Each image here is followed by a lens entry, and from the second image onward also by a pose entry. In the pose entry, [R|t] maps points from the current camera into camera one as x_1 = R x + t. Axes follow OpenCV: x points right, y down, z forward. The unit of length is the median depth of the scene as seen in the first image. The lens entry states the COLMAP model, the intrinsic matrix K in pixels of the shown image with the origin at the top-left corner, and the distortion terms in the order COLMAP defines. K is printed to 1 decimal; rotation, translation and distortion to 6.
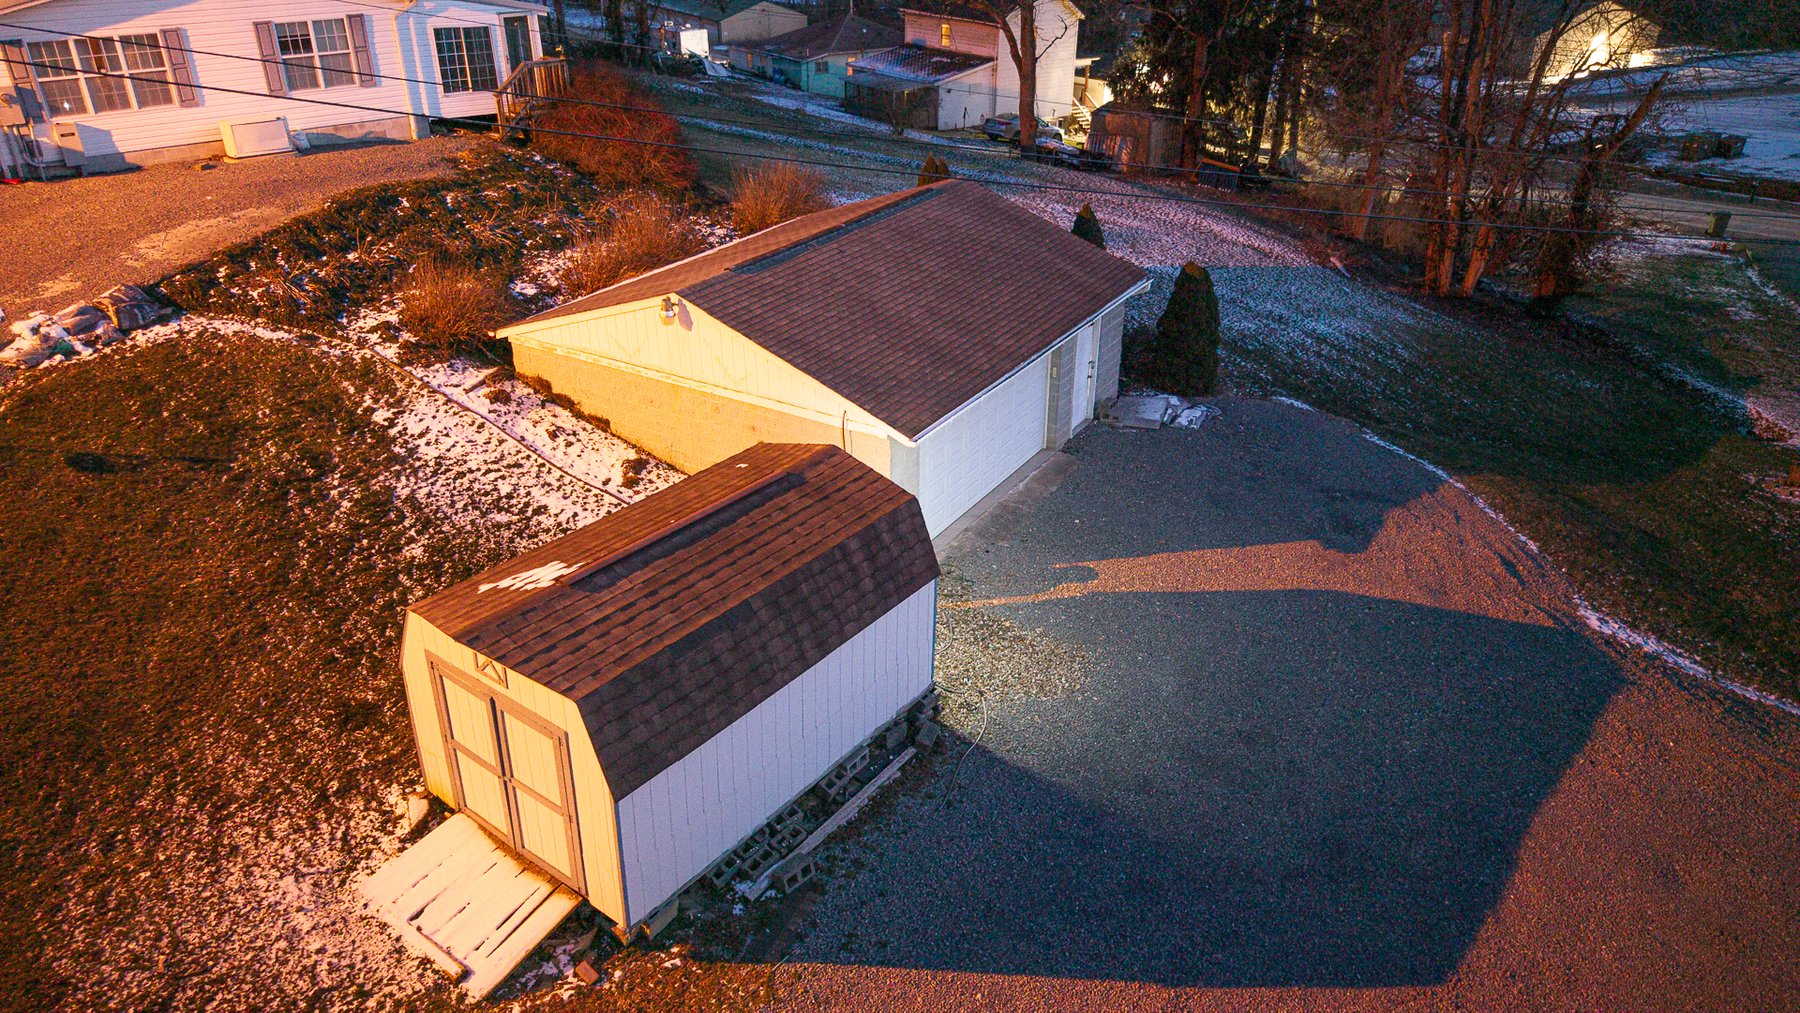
lens RADIAL K [[1210.5, 0, 900.0], [0, 1210.5, 506.5], [0, 0, 1]] dist [-0.006242, -0.004205]
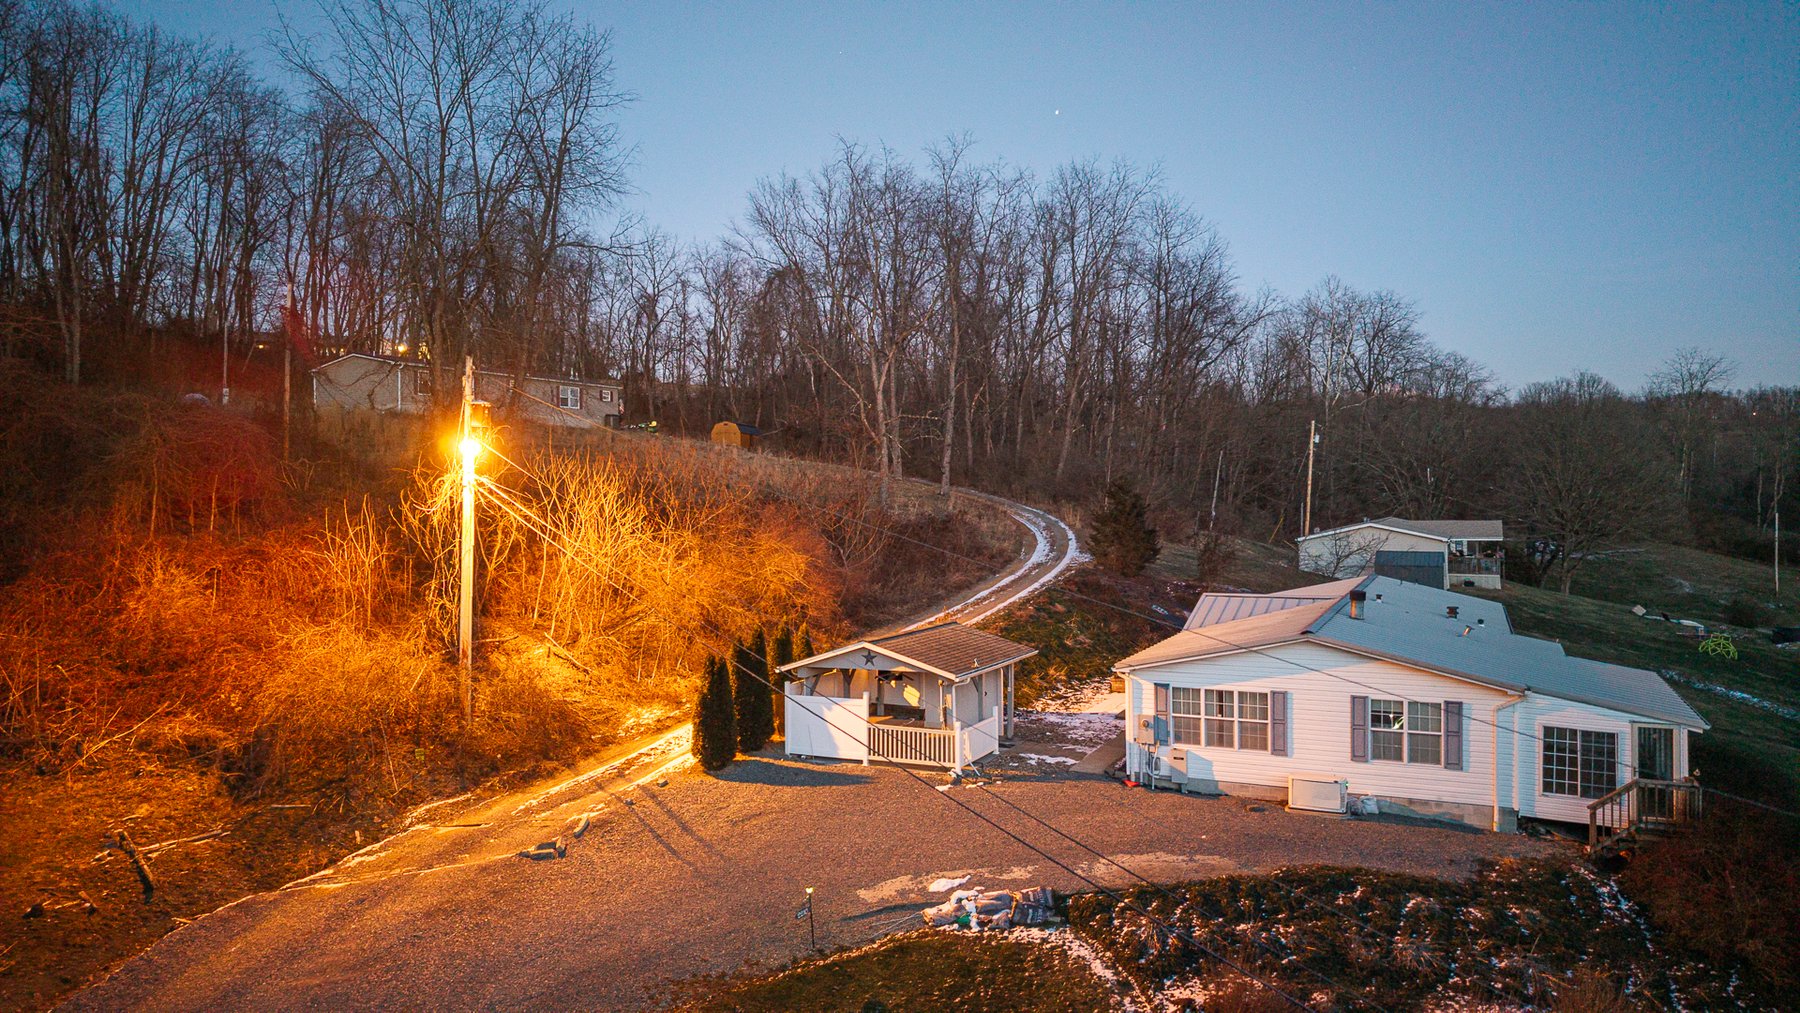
lens RADIAL K [[1210.5, 0, 900.0], [0, 1210.5, 506.5], [0, 0, 1]] dist [-0.006242, -0.004205]
pose [[0.386937, 0.000006, -0.922106, 0.403926], [-0.430851, 0.884128, -0.180789, -0.229213], [0.815259, 0.467244, 0.342104, 0.272384]]
